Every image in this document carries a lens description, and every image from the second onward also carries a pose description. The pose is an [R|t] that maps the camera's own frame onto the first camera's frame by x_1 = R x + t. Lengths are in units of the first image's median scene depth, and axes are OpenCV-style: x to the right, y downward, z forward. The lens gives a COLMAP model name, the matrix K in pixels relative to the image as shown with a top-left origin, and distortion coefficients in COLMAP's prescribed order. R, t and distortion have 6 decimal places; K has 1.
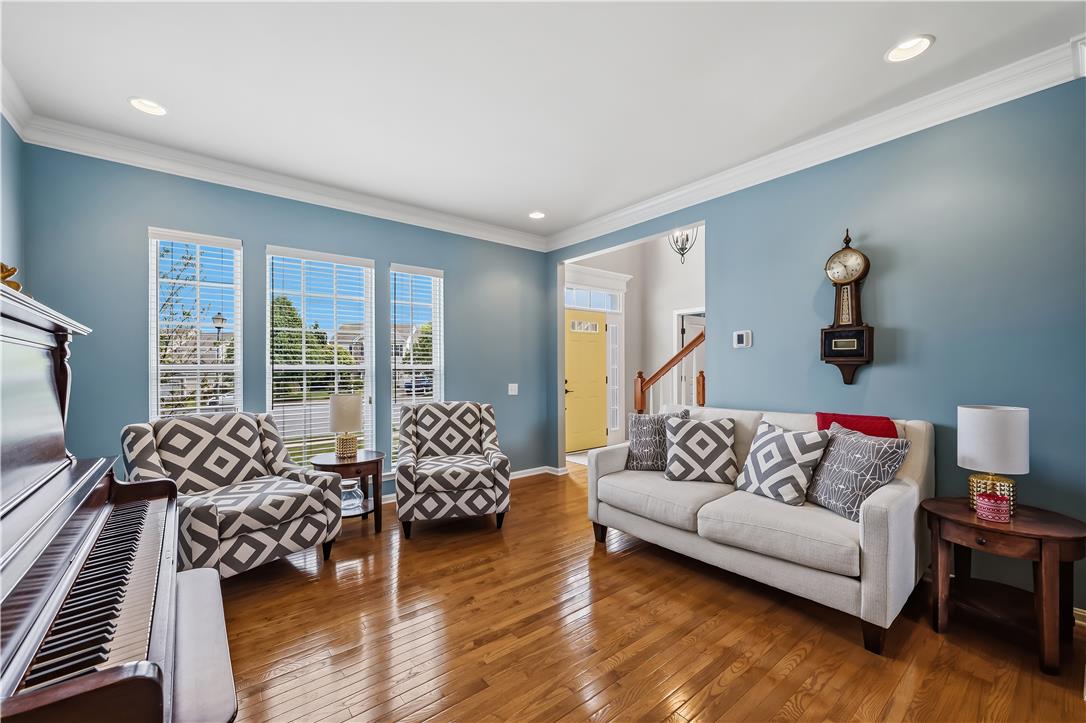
lens RADIAL K [[436.5, 0, 531.6], [0, 436.5, 368.3], [0, 0, 1]] dist [-0.001458, 0.000186]
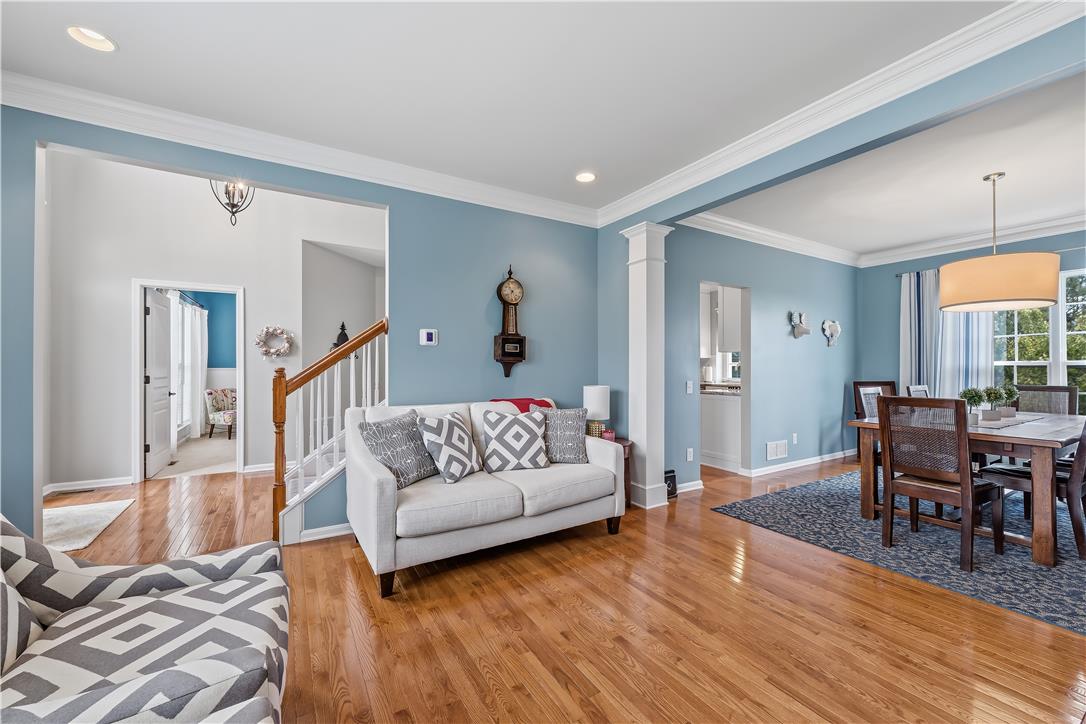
lens RADIAL K [[436.5, 0, 535.2], [0, 436.5, 362.9], [0, 0, 1]] dist [-0.001458, 0.000186]
pose [[0.126705, 0.010471, 0.991885, -0.663143], [-0.004891, 0.999939, -0.009931, 0.005317], [-0.991928, -0.003593, 0.126749, 0.779864]]
